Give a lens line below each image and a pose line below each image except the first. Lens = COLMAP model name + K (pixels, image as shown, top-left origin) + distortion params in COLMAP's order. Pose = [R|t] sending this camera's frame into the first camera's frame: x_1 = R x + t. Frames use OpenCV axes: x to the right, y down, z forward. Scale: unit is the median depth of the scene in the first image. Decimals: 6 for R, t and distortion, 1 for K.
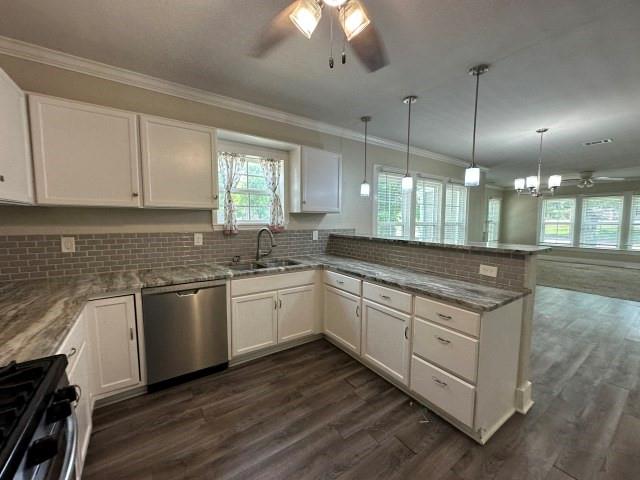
lens RADIAL K [[256.8, 0, 320.0], [0, 256.8, 240.0], [0, 0, 1]] dist [0.000659, 0.000307]
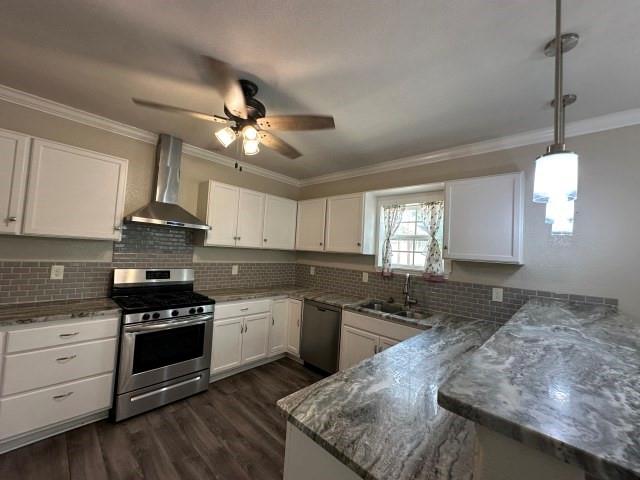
lens RADIAL K [[256.8, 0, 320.0], [0, 256.8, 240.0], [0, 0, 1]] dist [0.000659, 0.000307]
pose [[0.206769, -0.038760, -0.977622, 0.707136], [-0.136417, 0.988312, -0.068037, -0.064704], [0.968833, 0.147432, 0.199065, 0.482682]]
